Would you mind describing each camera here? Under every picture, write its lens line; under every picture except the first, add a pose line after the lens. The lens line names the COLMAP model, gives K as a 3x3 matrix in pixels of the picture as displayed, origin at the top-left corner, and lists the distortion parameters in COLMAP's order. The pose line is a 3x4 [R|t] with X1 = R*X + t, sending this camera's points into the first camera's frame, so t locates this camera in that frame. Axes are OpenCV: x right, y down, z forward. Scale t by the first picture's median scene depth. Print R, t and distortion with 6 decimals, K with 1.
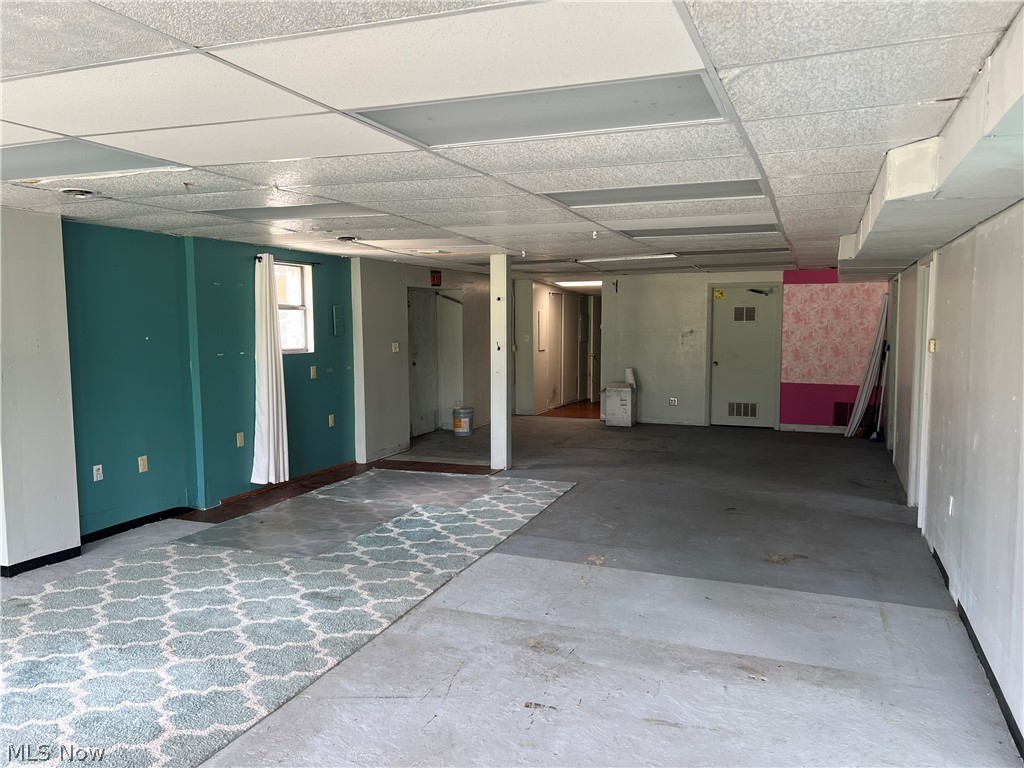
lens RADIAL K [[771.2, 0, 516.7], [0, 771.2, 378.9], [0, 0, 1]] dist [0.058270, -0.067756]
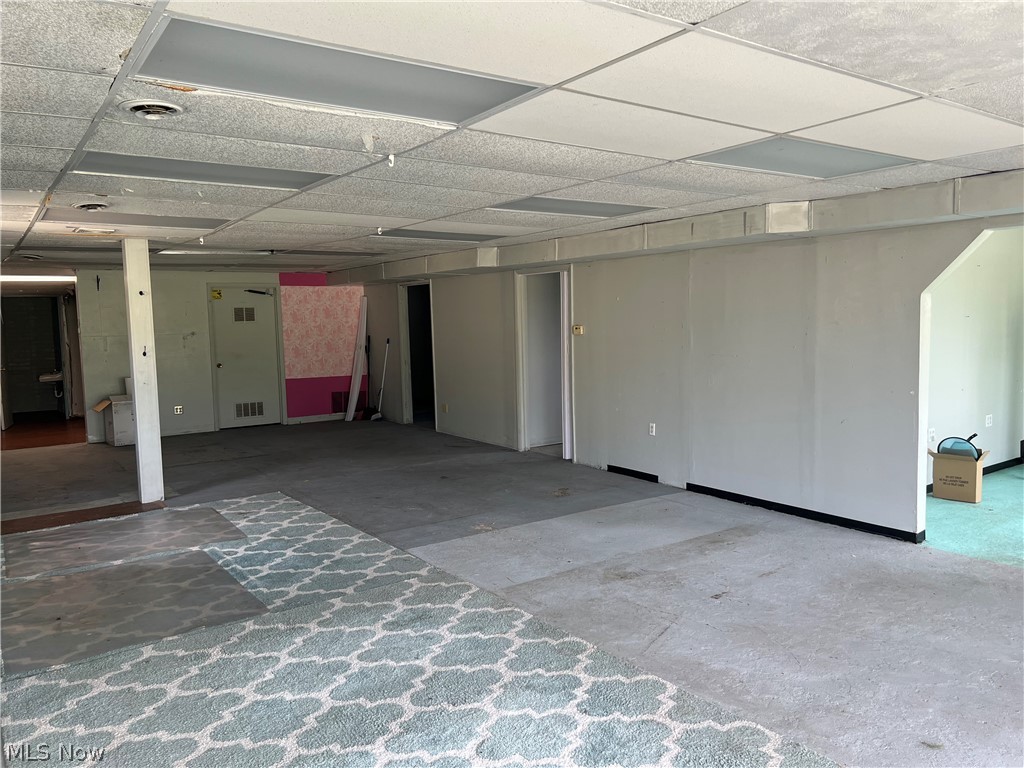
lens RADIAL K [[771.2, 0, 516.7], [0, 771.2, 378.9], [0, 0, 1]] dist [0.058270, -0.067756]
pose [[0.547733, -0.078295, 0.832982, -0.737771], [0.086737, 0.995561, 0.036542, -0.014009], [-0.832145, 0.052235, 0.552093, 0.323018]]
